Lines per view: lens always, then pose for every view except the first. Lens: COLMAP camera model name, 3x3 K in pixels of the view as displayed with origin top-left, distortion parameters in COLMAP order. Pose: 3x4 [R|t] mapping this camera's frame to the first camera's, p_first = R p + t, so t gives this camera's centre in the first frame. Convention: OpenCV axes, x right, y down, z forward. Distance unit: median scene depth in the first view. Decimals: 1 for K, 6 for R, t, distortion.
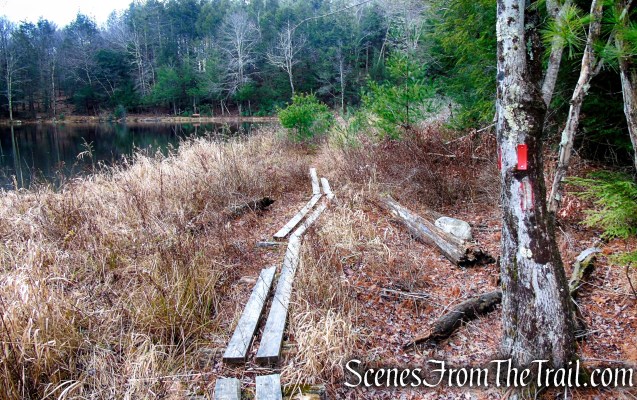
lens RADIAL K [[627.1, 0, 318.5], [0, 627.1, 200.0], [0, 0, 1]] dist [-0.079334, 0.020315]
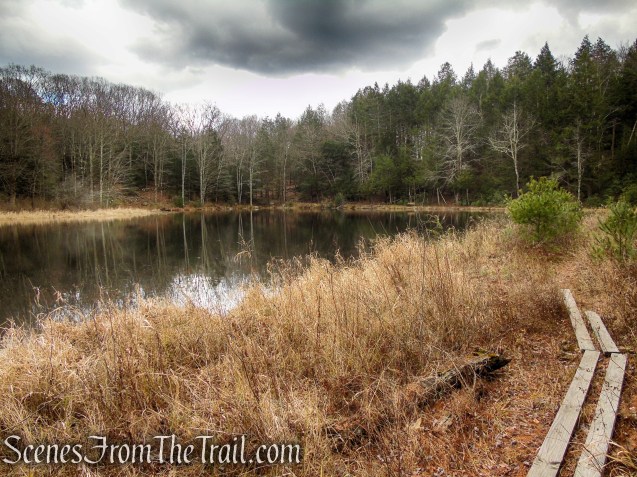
lens RADIAL K [[502.6, 0, 318.5], [0, 502.6, 238.5], [0, 0, 1]] dist [-0.044450, 0.002328]
pose [[0.923007, 0.033413, -0.383331, -0.026243], [-0.057931, 0.996934, -0.052593, -0.032008], [0.380398, 0.070751, 0.922113, 0.223887]]
